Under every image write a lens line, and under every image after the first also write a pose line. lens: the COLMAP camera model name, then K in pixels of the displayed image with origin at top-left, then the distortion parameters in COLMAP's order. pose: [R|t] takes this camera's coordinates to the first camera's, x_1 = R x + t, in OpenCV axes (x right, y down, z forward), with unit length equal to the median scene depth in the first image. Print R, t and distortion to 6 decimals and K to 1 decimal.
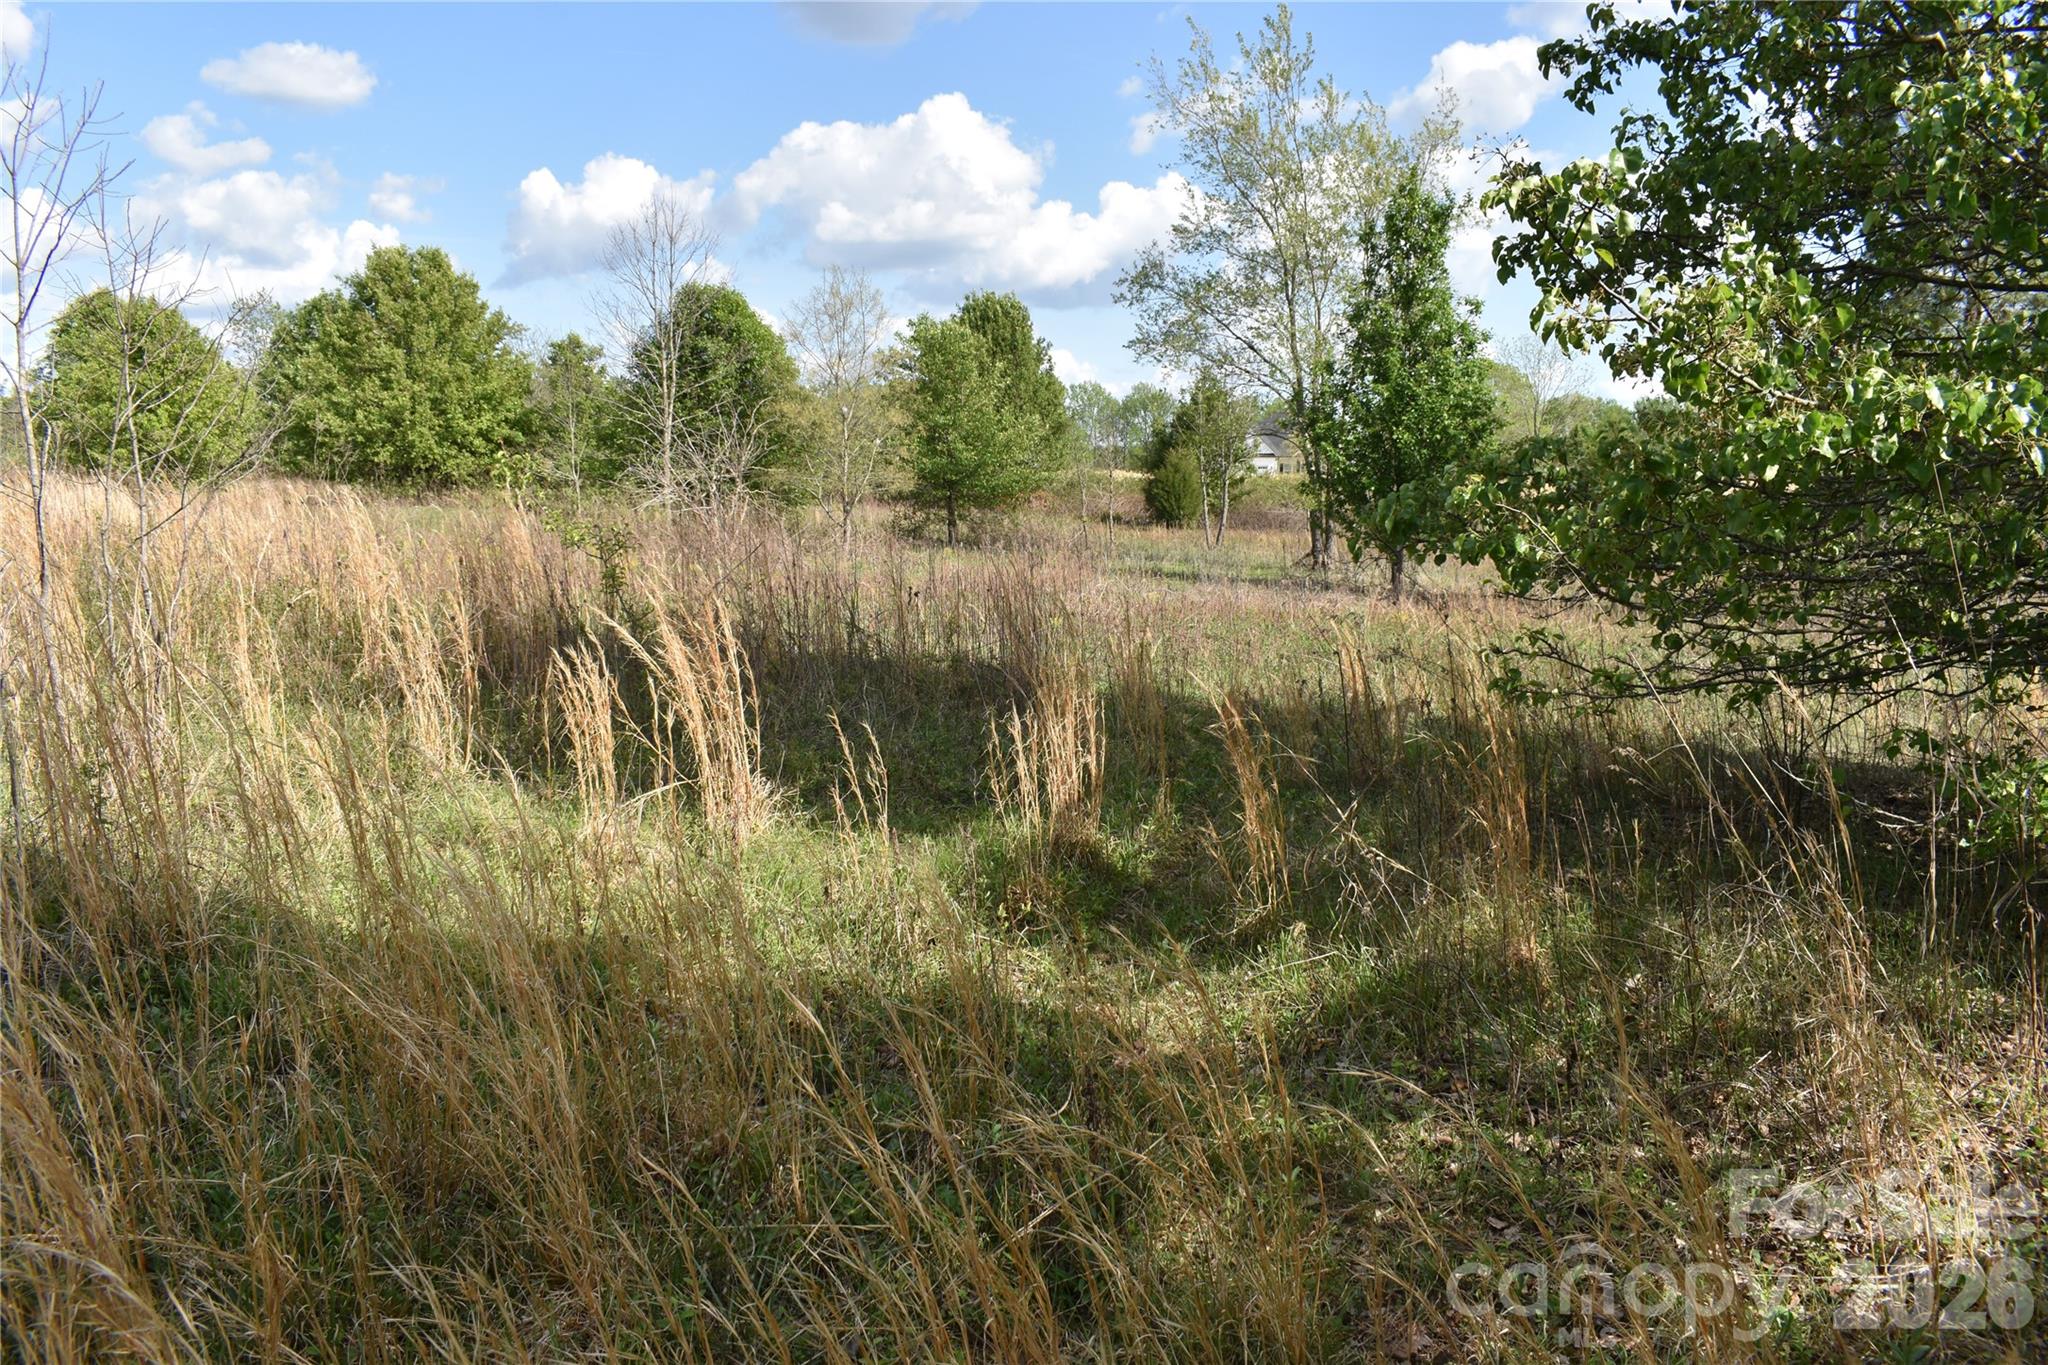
lens RADIAL K [[1603.7, 0, 1022.3], [0, 1603.7, 667.9], [0, 0, 1]] dist [-0.080351, -0.005080]
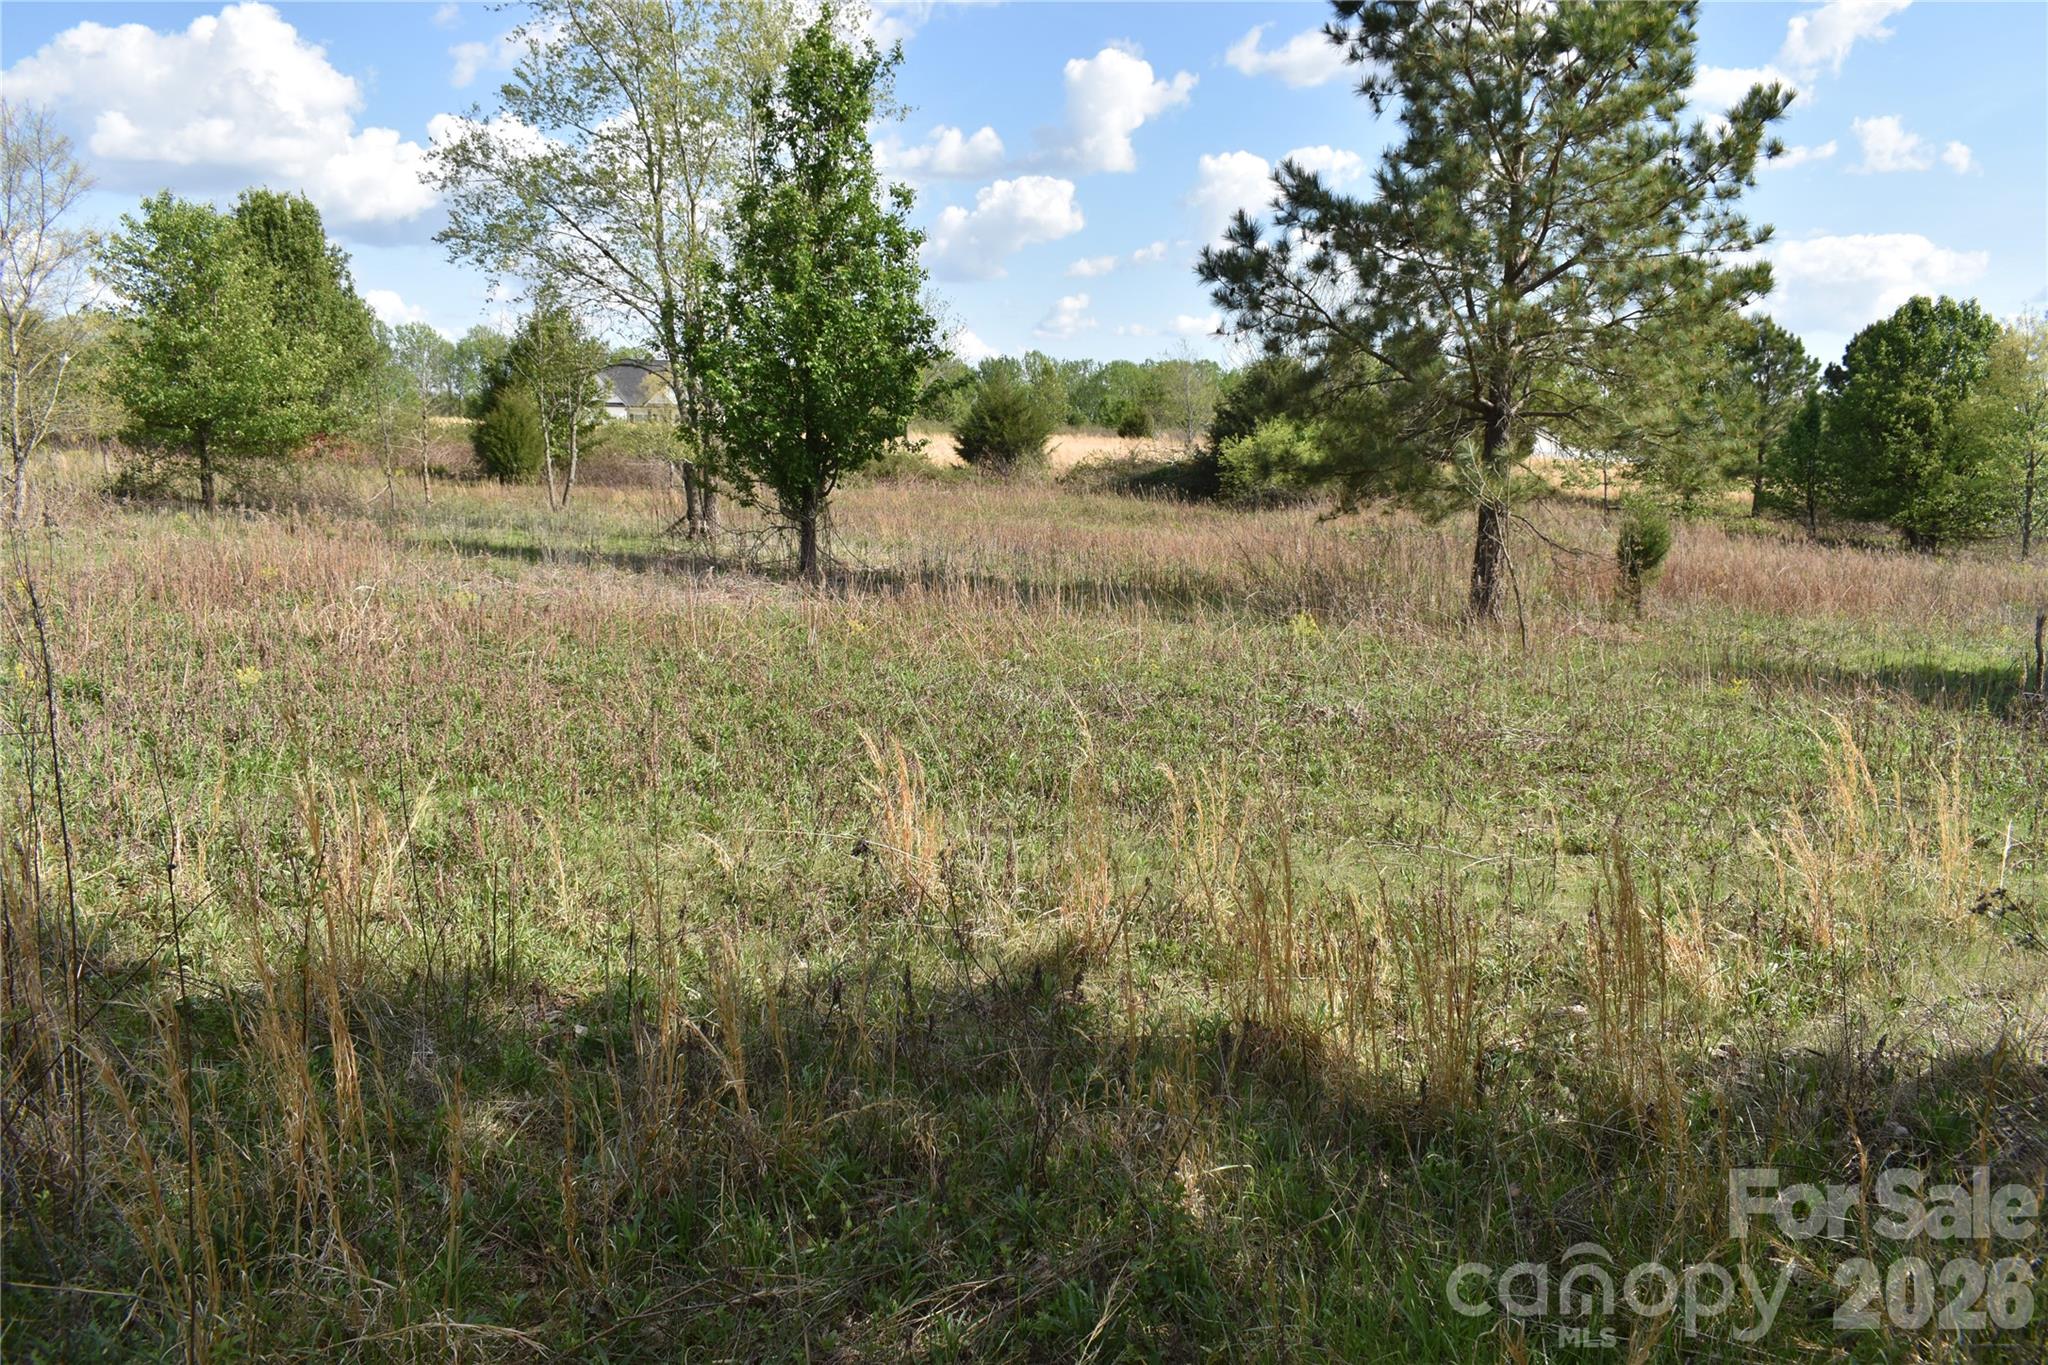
lens RADIAL K [[1603.7, 0, 1014.9], [0, 1603.7, 677.4], [0, 0, 1]] dist [-0.080351, -0.005080]
pose [[0.922627, -0.033810, 0.384210, 0.019377], [0.021026, 0.999078, 0.037426, -0.014962], [-0.385121, -0.026452, 0.922487, 0.164684]]
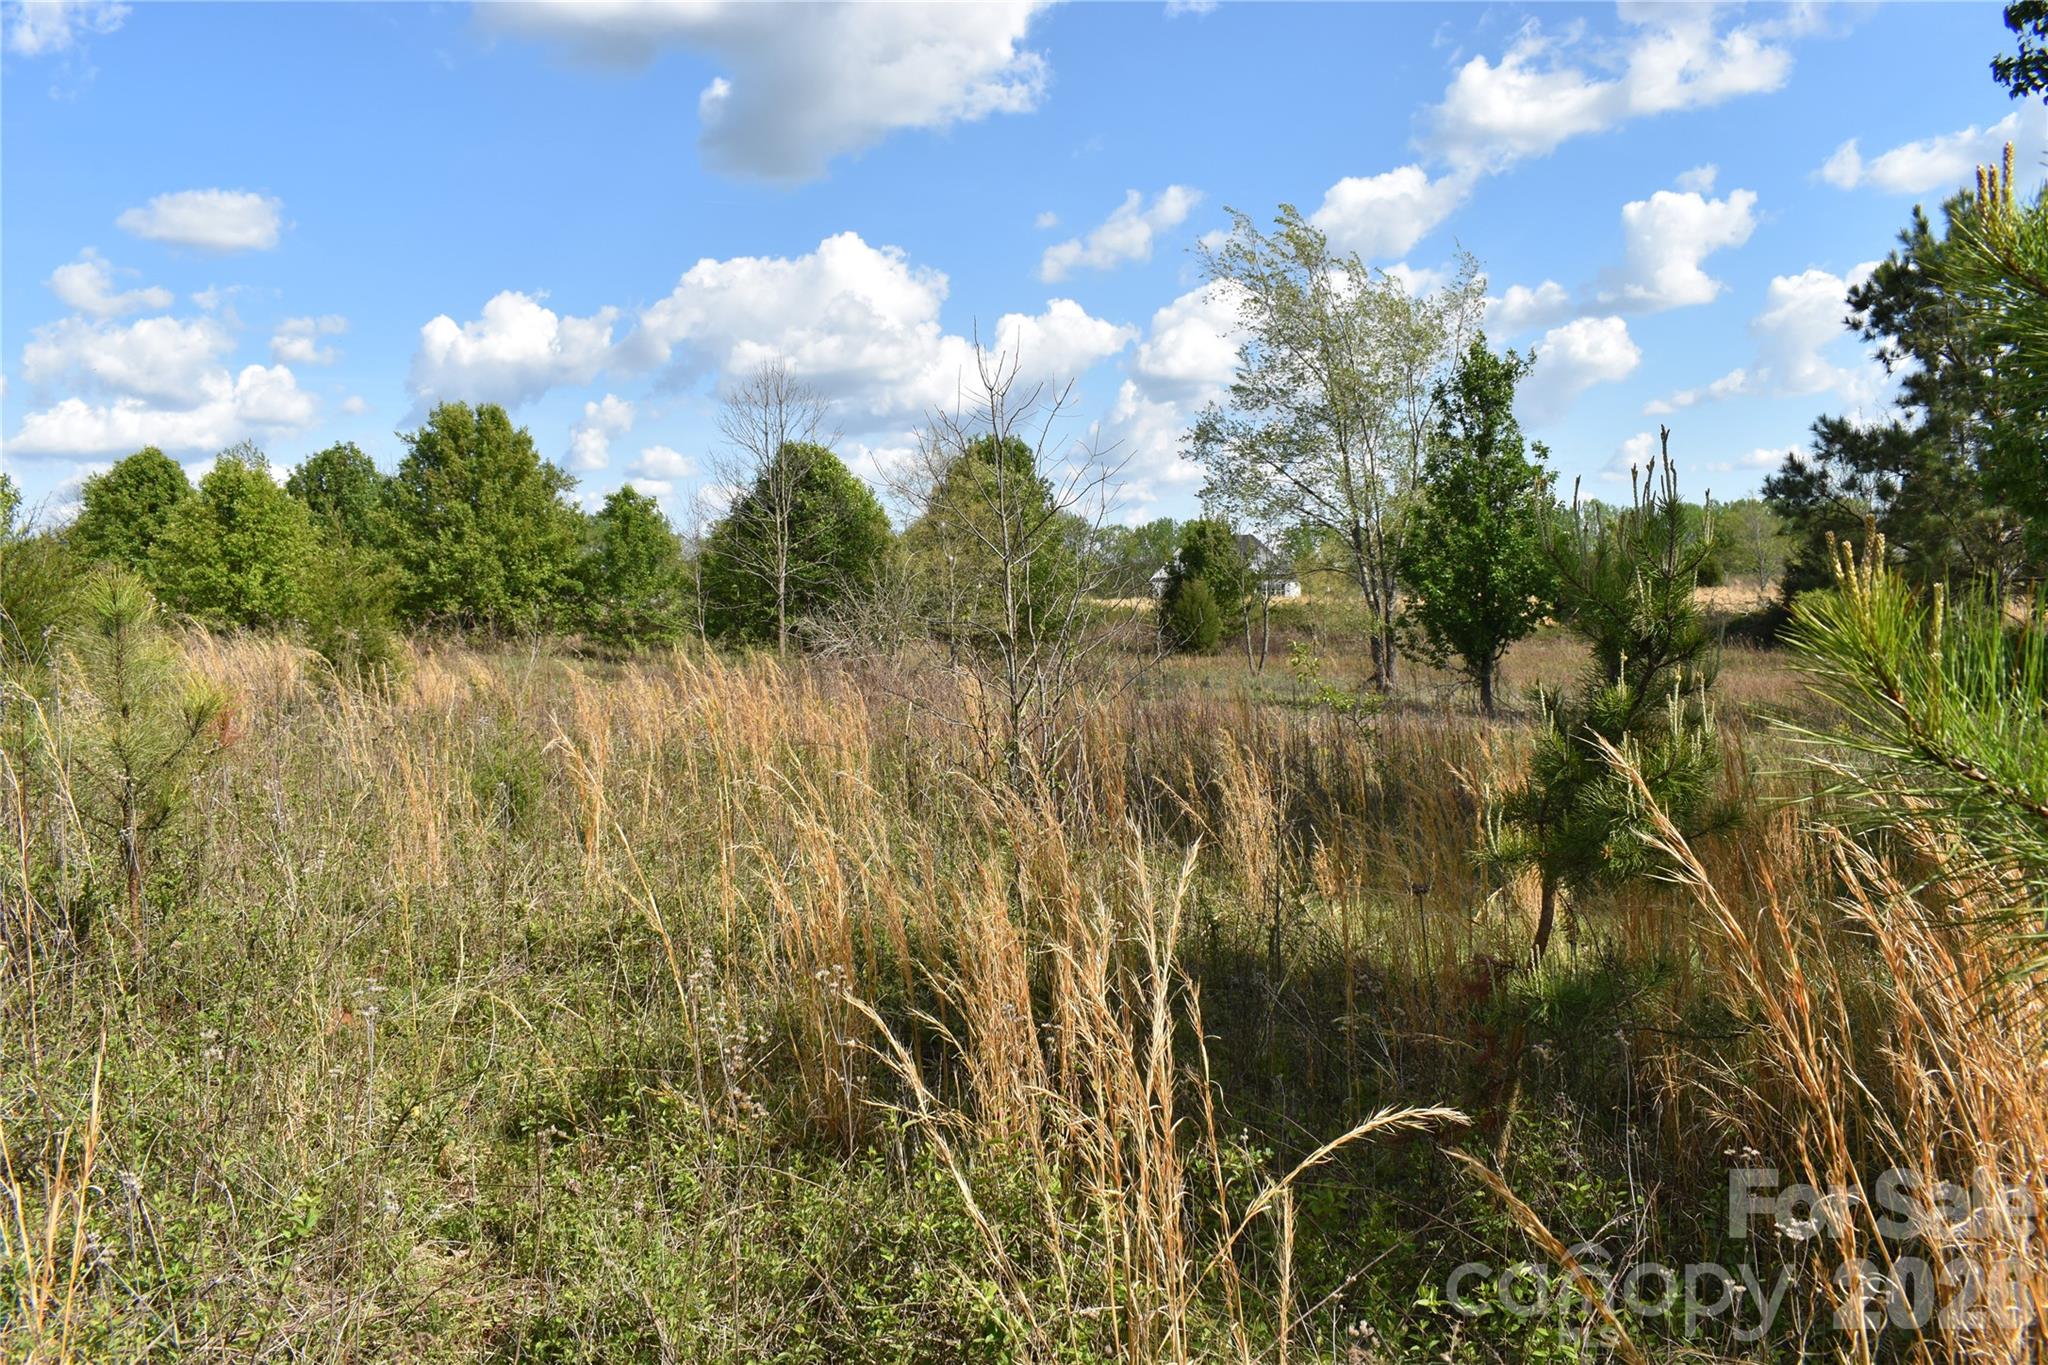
lens RADIAL K [[1603.7, 0, 1029.2], [0, 1603.7, 659.4], [0, 0, 1]] dist [-0.080351, -0.005080]
pose [[0.997390, -0.028971, 0.066133, -0.098738], [0.034321, 0.996103, -0.081248, -0.002861], [-0.063522, 0.083306, 0.994497, -0.051724]]
